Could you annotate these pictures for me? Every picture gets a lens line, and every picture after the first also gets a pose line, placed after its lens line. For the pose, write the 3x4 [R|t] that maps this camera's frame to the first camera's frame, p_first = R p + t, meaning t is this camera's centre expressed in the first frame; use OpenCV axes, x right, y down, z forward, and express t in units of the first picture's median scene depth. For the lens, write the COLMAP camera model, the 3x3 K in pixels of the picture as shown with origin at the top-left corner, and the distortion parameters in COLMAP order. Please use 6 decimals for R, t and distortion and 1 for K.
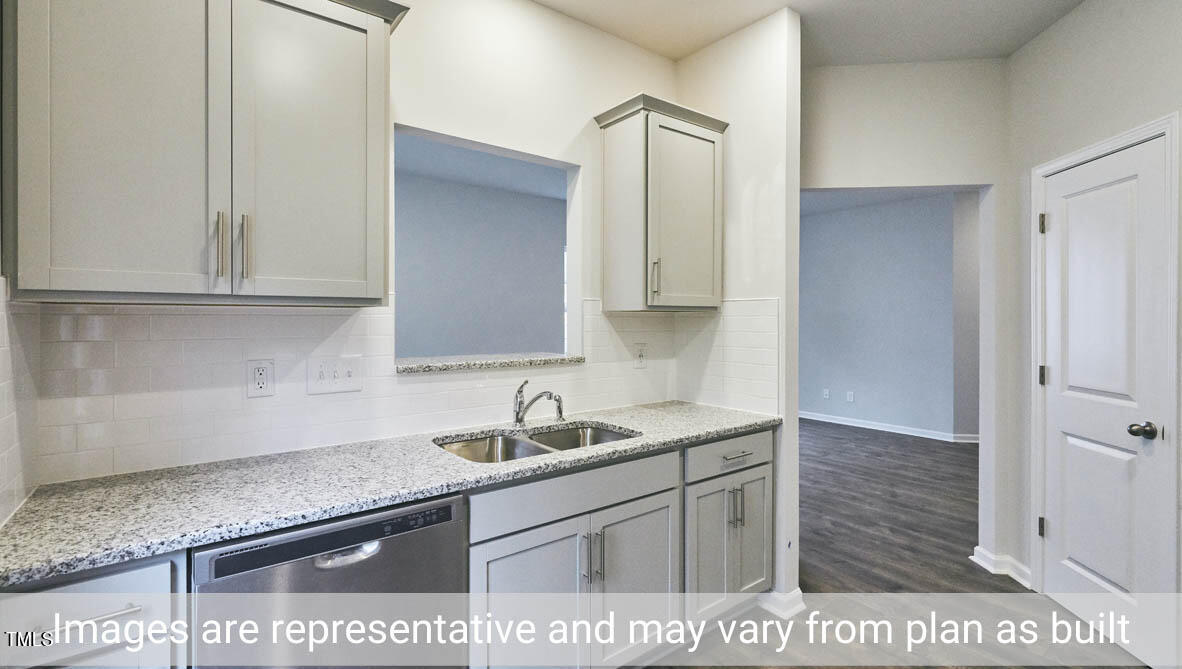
lens RADIAL K [[526.8, 0, 583.8], [0, 526.8, 323.1], [0, 0, 1]] dist [-0.000523, 0.001592]
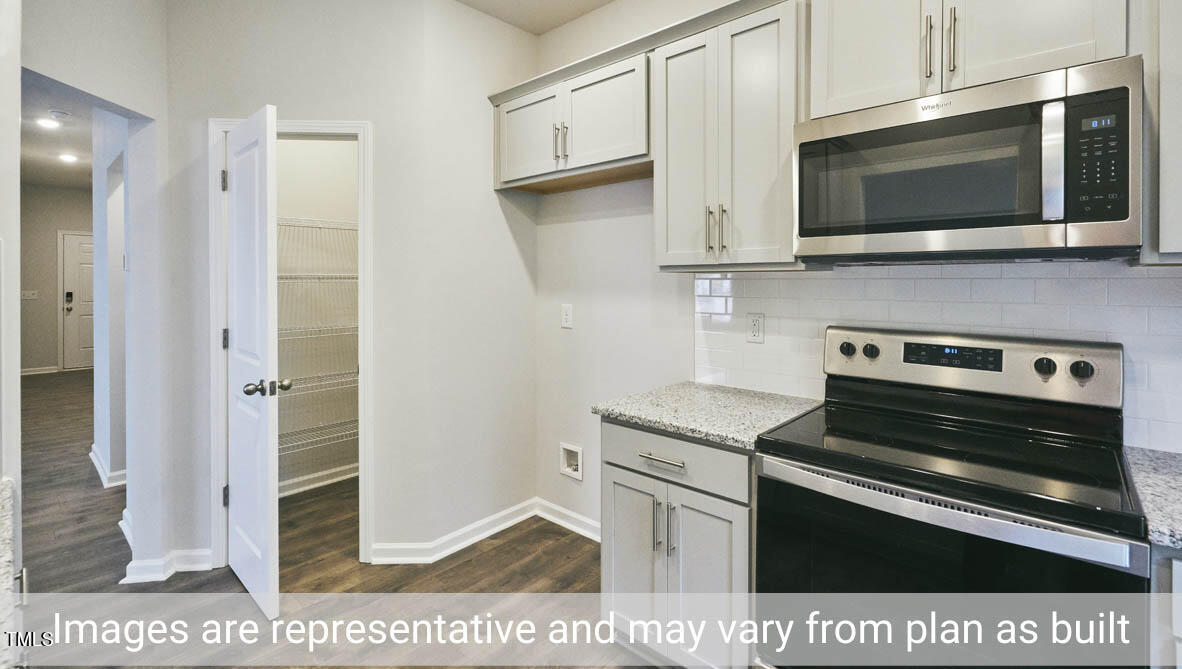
lens RADIAL K [[526.8, 0, 597.3], [0, 526.8, 286.3], [0, 0, 1]] dist [-0.000523, 0.001592]
pose [[-0.187368, -0.013506, 0.982197, -0.221015], [0.007739, 0.999854, 0.015225, -0.006933], [-0.982259, 0.010453, -0.187236, 0.568427]]
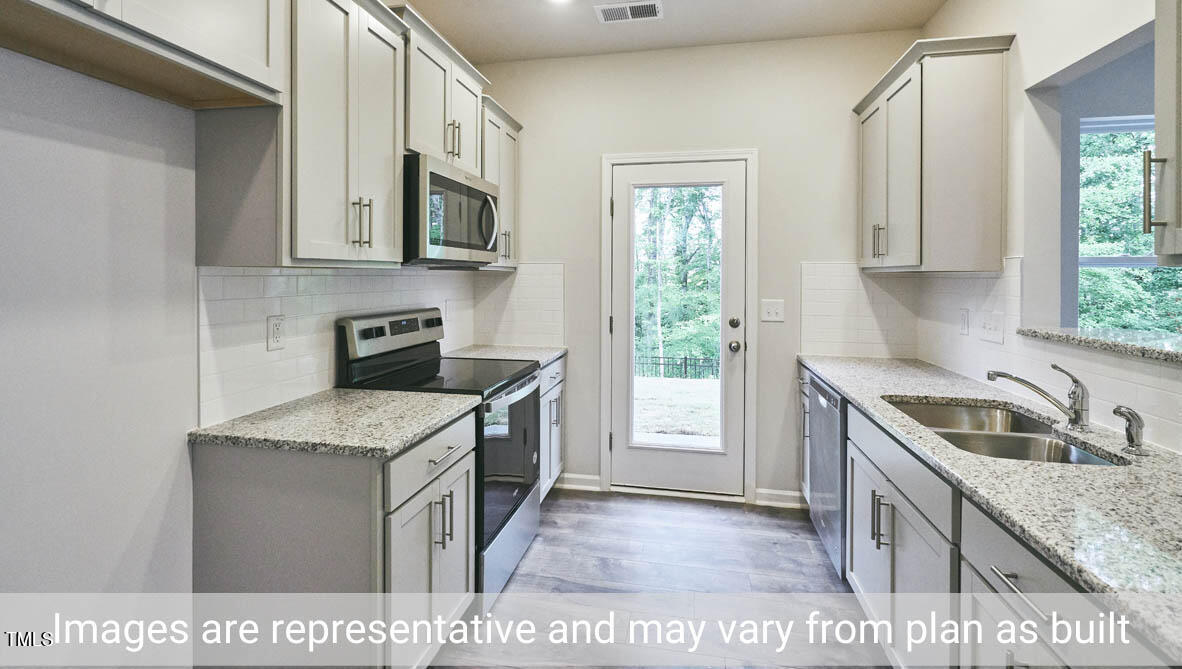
lens RADIAL K [[526.8, 0, 593.5], [0, 526.8, 286.2], [0, 0, 1]] dist [-0.000523, 0.001592]
pose [[-0.750172, 0.008653, -0.661186, 0.816236], [-0.011999, 0.999572, 0.026696, -0.014683], [0.661134, 0.027960, -0.749747, 1.042905]]
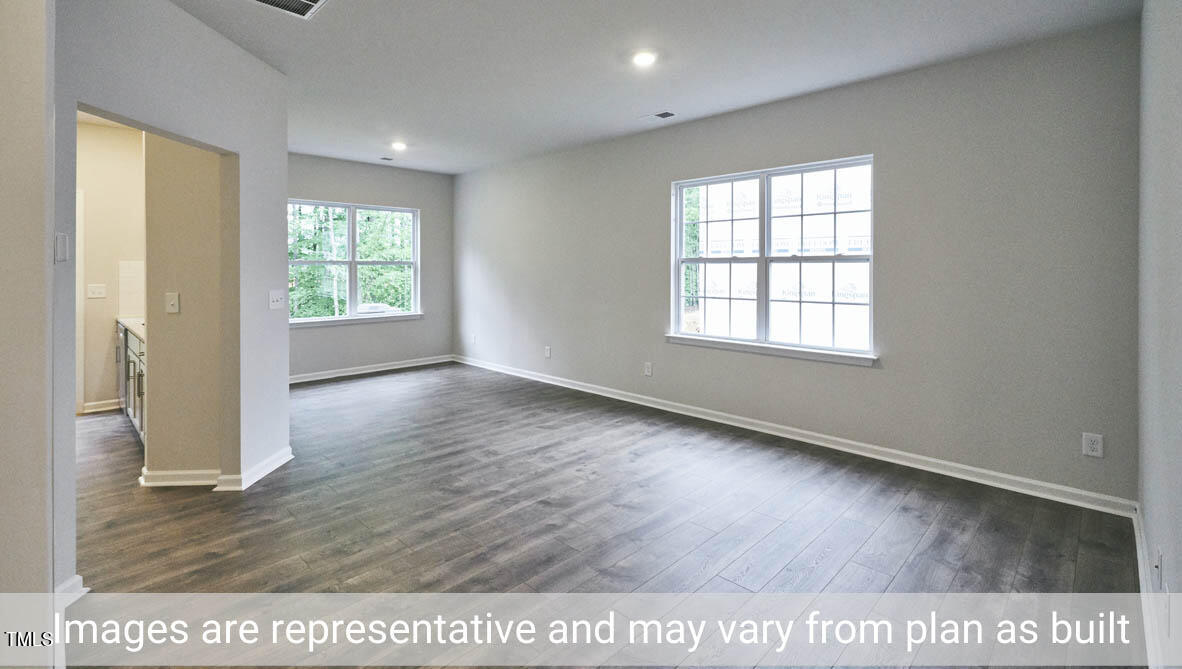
lens RADIAL K [[526.8, 0, 589.7], [0, 526.8, 274.7], [0, 0, 1]] dist [-0.000523, 0.001592]
pose [[0.136876, 0.009229, -0.990545, 2.039462], [-0.005418, 0.999949, 0.008568, -0.020671], [0.990573, 0.004194, 0.136919, 2.081021]]
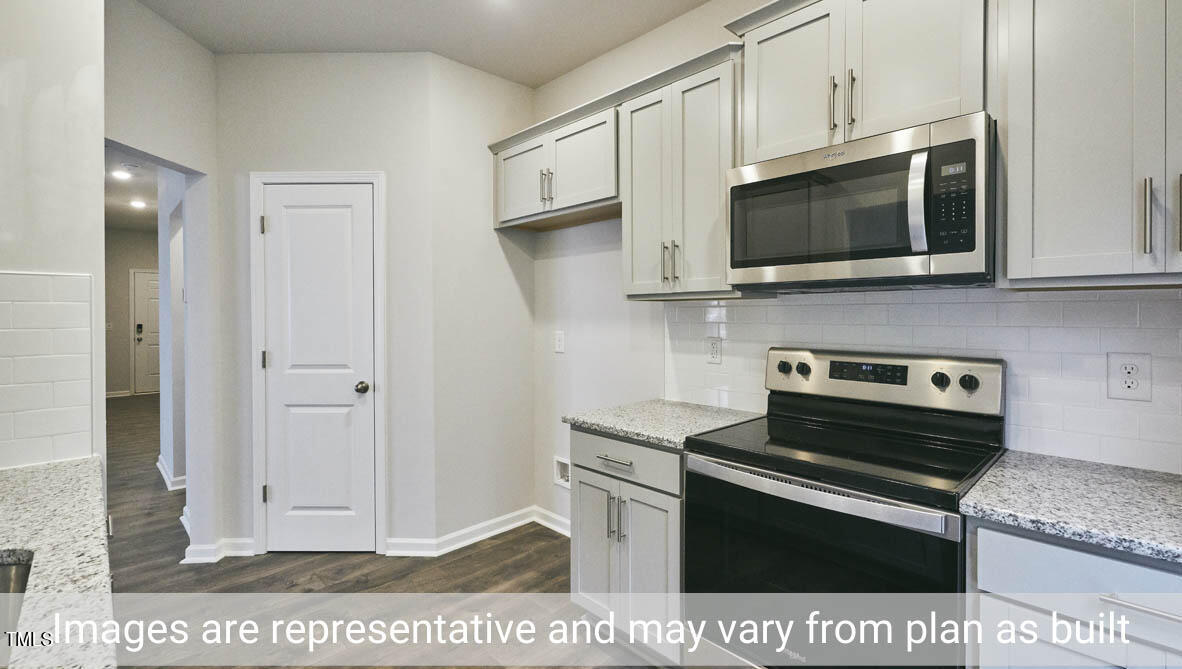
lens RADIAL K [[526.8, 0, 594.2], [0, 526.8, 320.9], [0, 0, 1]] dist [-0.000523, 0.001592]
pose [[-0.114518, -0.014790, 0.993311, -0.365134], [0.010138, 0.999820, 0.016056, 0.005966], [-0.993369, 0.011909, -0.114347, 0.472973]]
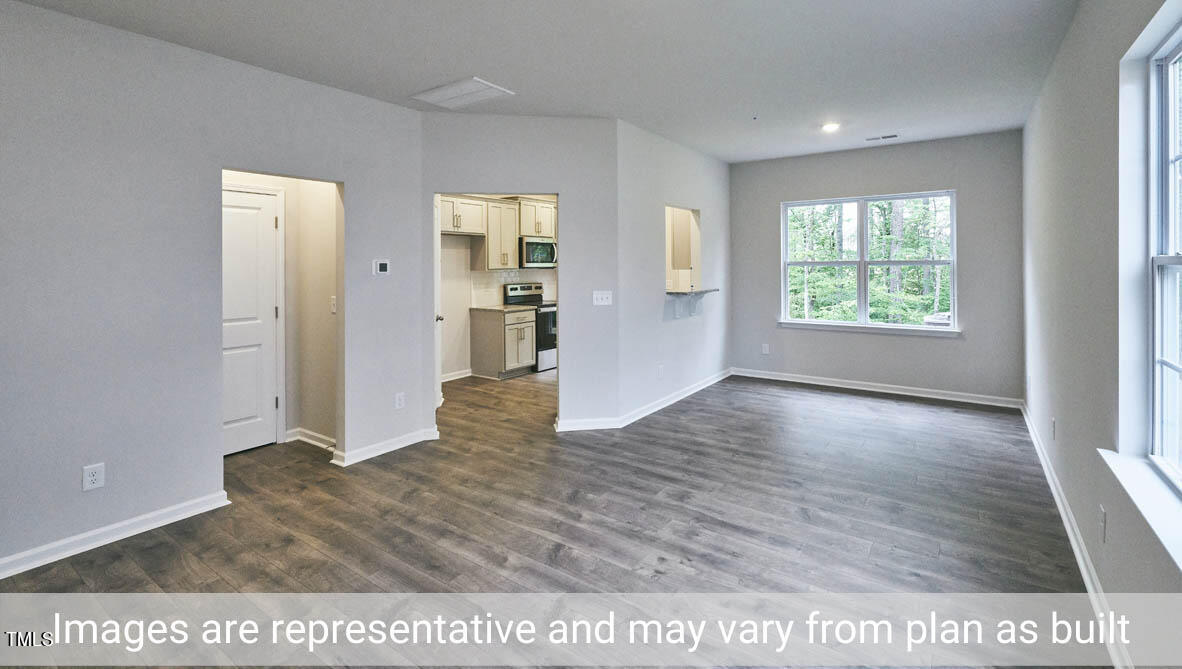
lens RADIAL K [[526.8, 0, 588.1], [0, 526.8, 264.1], [0, 0, 1]] dist [-0.000523, 0.001592]
pose [[-0.957734, 0.006169, -0.287589, 0.975094], [0.004431, 0.999968, 0.006694, -0.071964], [0.287621, 0.005137, -0.957731, 3.296431]]
